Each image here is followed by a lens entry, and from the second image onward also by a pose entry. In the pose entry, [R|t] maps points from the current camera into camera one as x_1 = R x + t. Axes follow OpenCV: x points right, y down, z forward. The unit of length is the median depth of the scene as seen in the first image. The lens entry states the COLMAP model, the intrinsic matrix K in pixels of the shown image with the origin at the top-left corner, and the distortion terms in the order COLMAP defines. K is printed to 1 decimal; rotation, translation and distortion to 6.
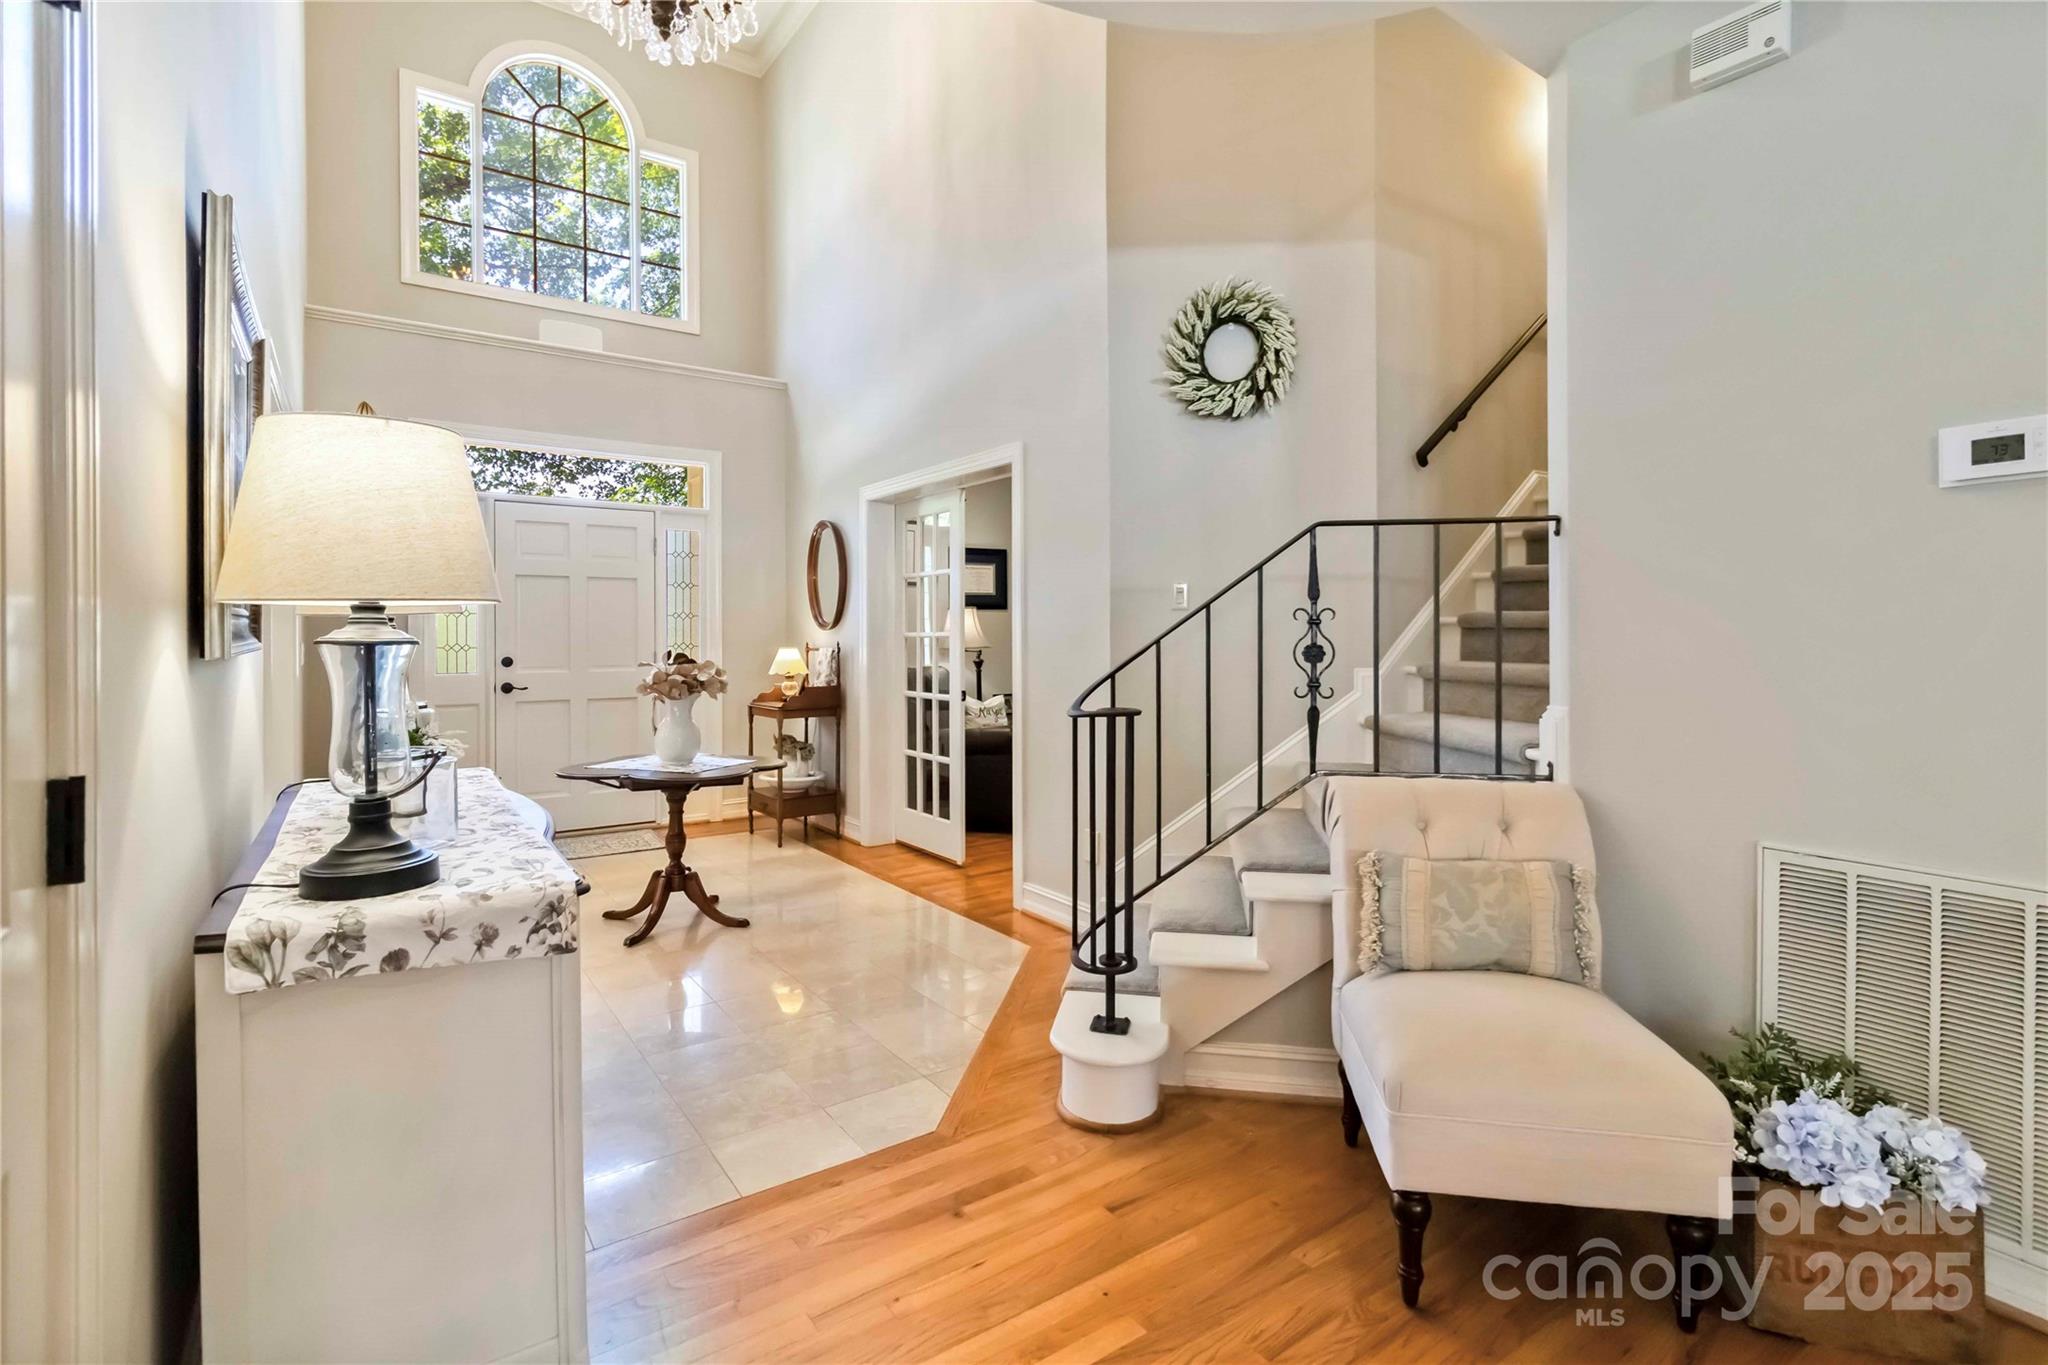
lens RADIAL K [[958.5, 0, 1026.3], [0, 958.5, 637.8], [0, 0, 1]] dist [0.000949, 0.000174]
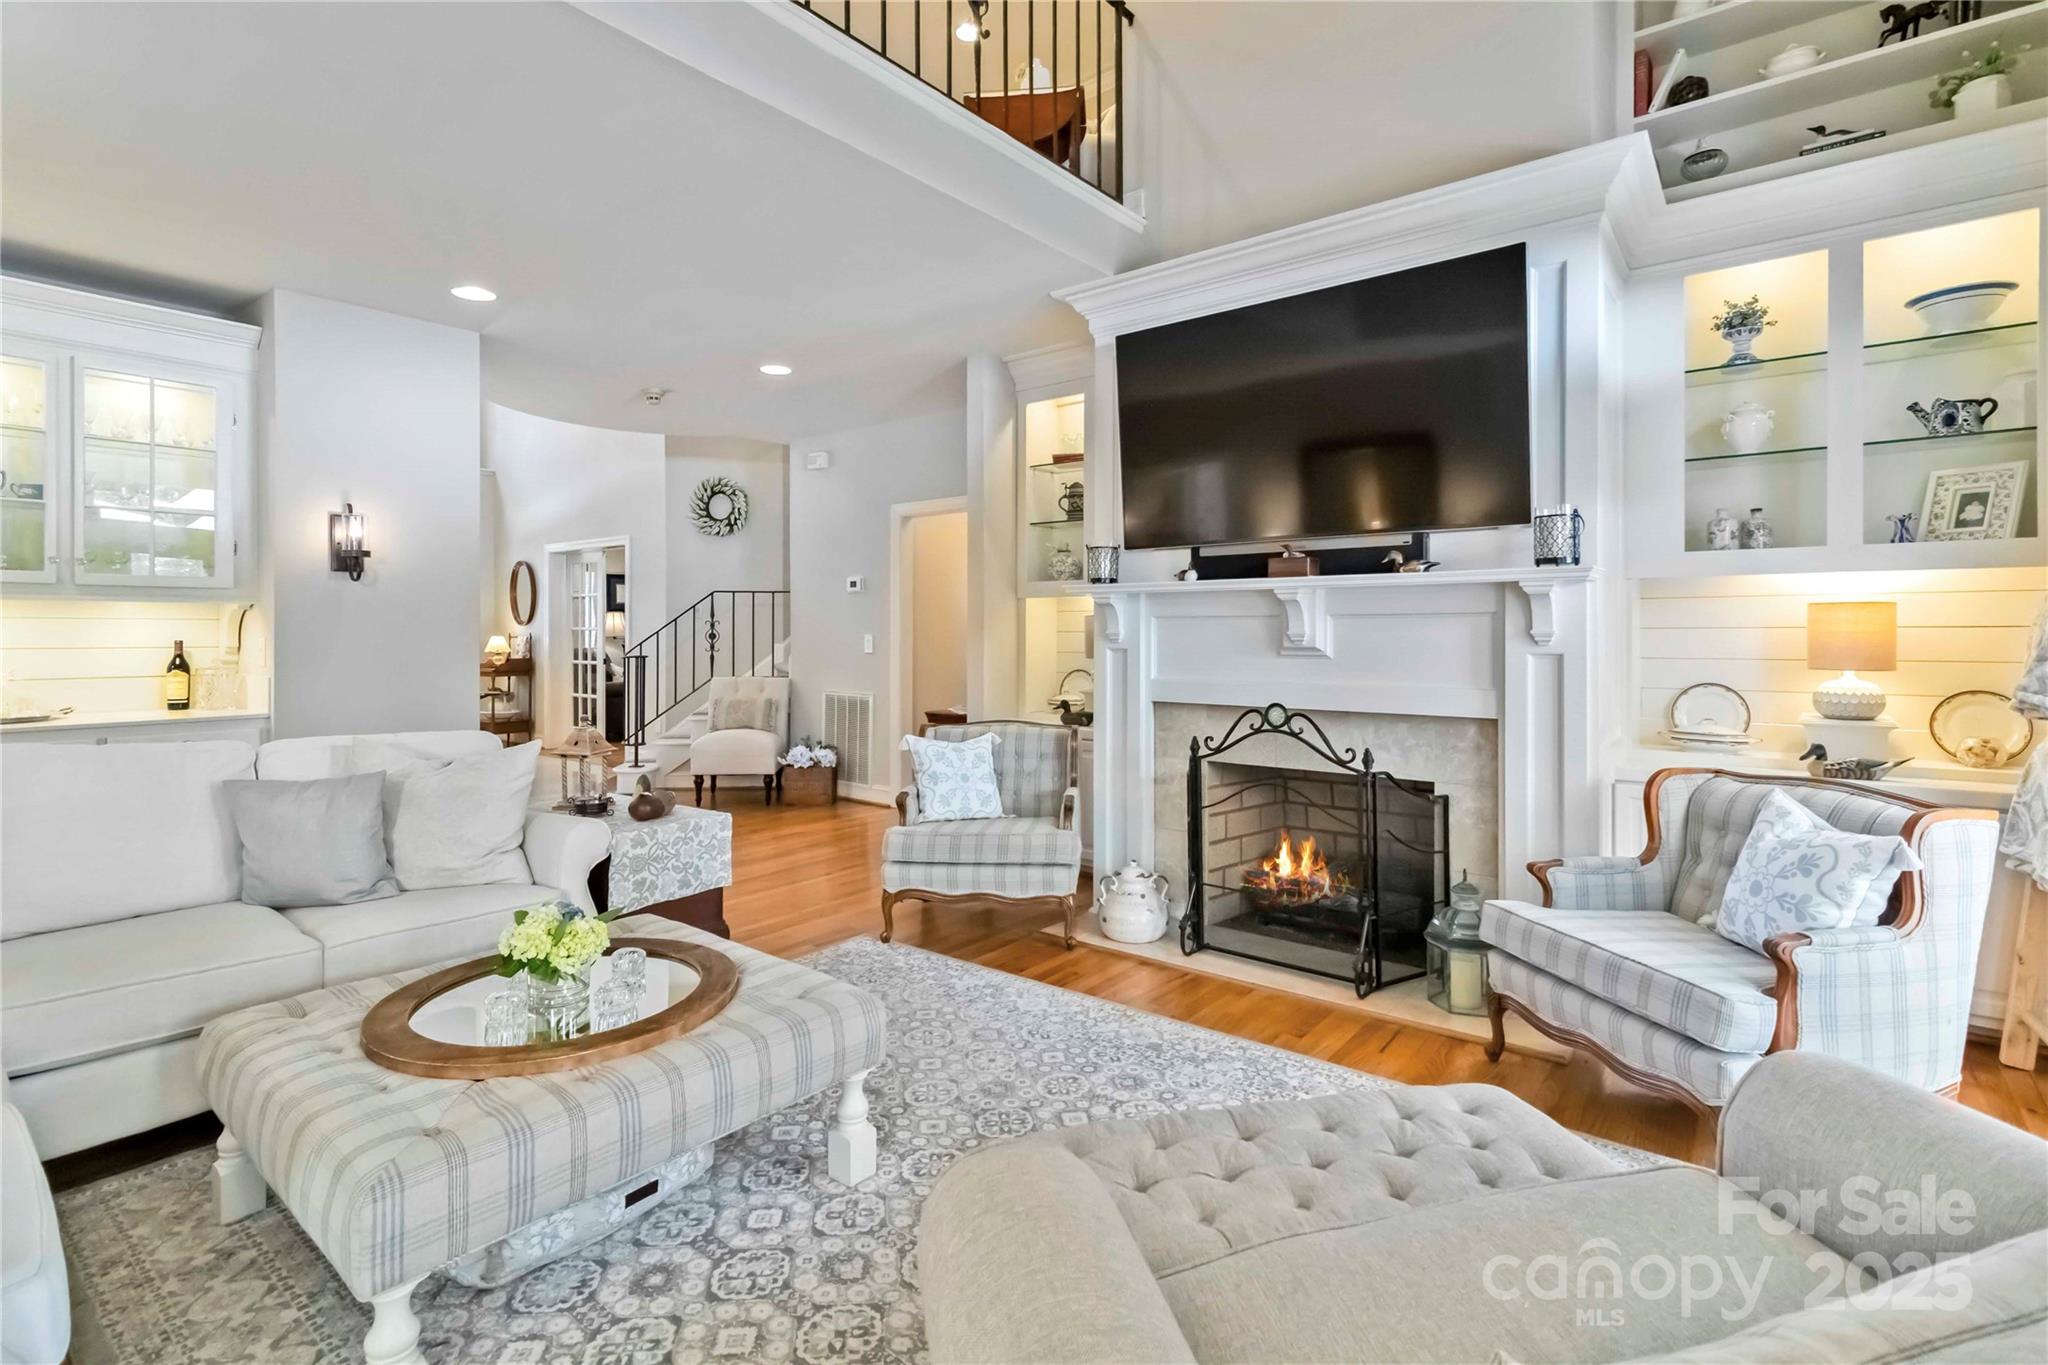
lens RADIAL K [[960.7, 0, 1028.6], [0, 960.7, 628.5], [0, 0, 1]] dist [0.000641, 0.000554]
pose [[0.959165, 0.002931, 0.282833, 0.271021], [-0.002339, 0.999994, -0.002430, -0.001875], [-0.282838, 0.001669, 0.959166, -1.415641]]
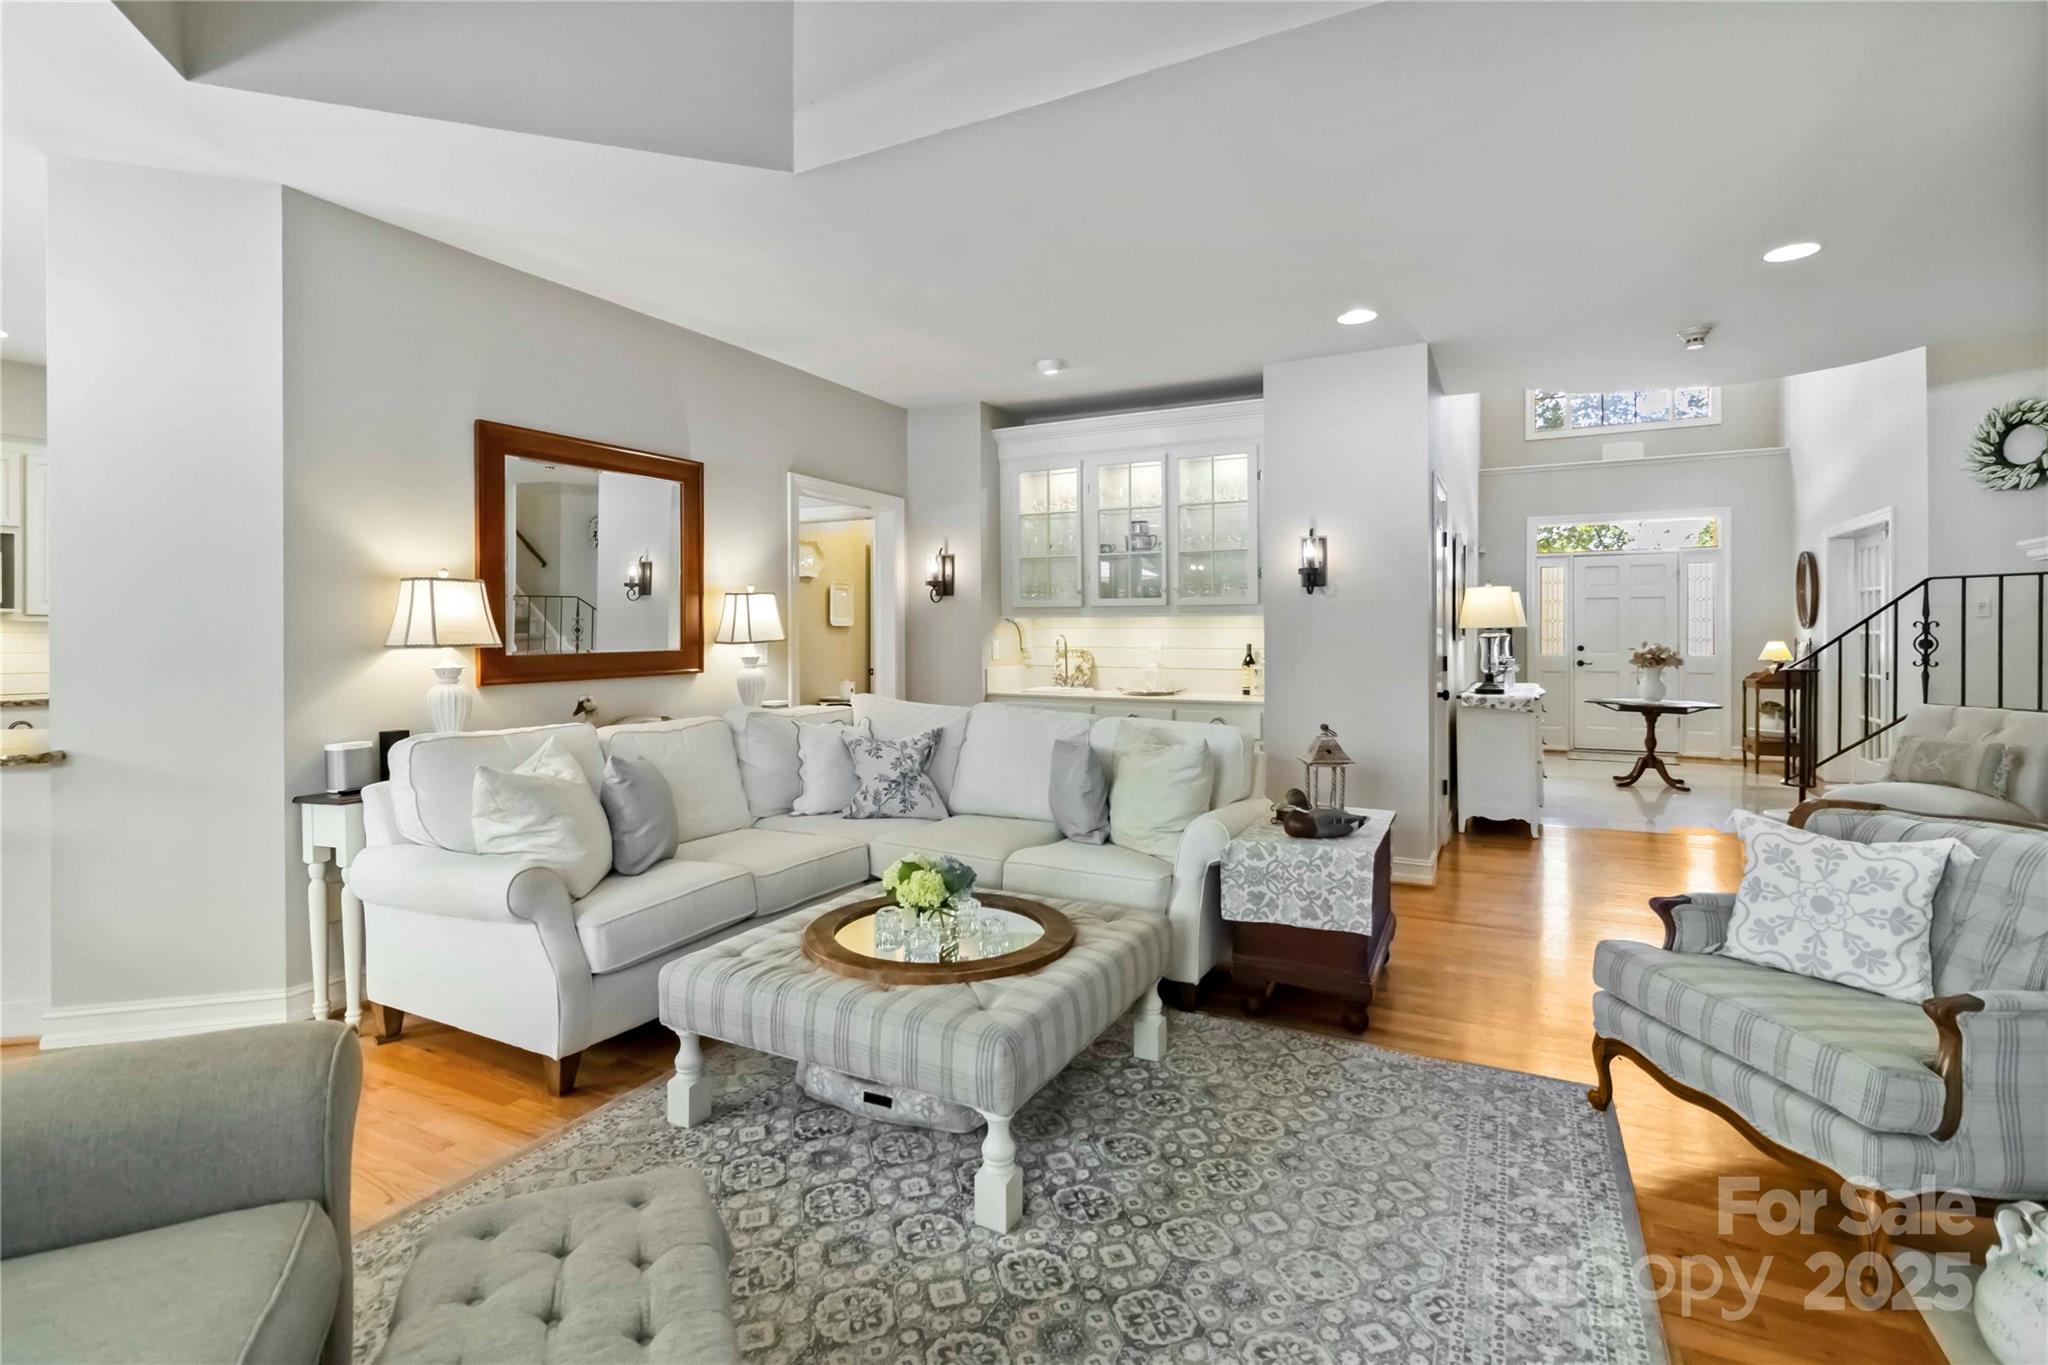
lens RADIAL K [[958.5, 0, 1026.3], [0, 958.5, 637.8], [0, 0, 1]] dist [0.000949, 0.000174]
pose [[0.464229, 0.004422, -0.885704, 0.815448], [0.000908, 0.999985, 0.005469, -0.006192], [0.885715, -0.003342, 0.464218, -1.069679]]
